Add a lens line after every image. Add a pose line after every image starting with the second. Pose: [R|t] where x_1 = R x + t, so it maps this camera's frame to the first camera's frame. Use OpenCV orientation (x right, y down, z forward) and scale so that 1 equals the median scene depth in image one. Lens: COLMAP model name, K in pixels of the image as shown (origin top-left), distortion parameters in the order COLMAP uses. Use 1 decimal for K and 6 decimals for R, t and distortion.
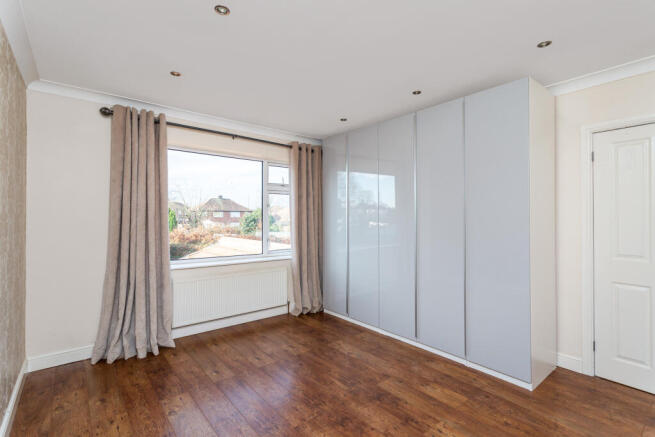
lens RADIAL K [[312.2, 0, 327.5], [0, 312.2, 218.5], [0, 0, 1]] dist [-0.000457, 0.000208]
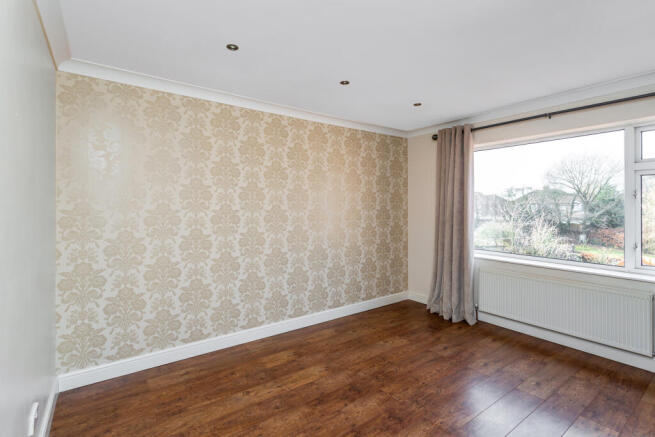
lens RADIAL K [[312.2, 0, 327.5], [0, 312.2, 218.5], [0, 0, 1]] dist [-0.000457, 0.000208]
pose [[-0.069139, 0.032541, -0.997076, 0.727912], [-0.004953, 0.999444, 0.032962, -0.016010], [0.997595, 0.007218, -0.068939, 0.589910]]
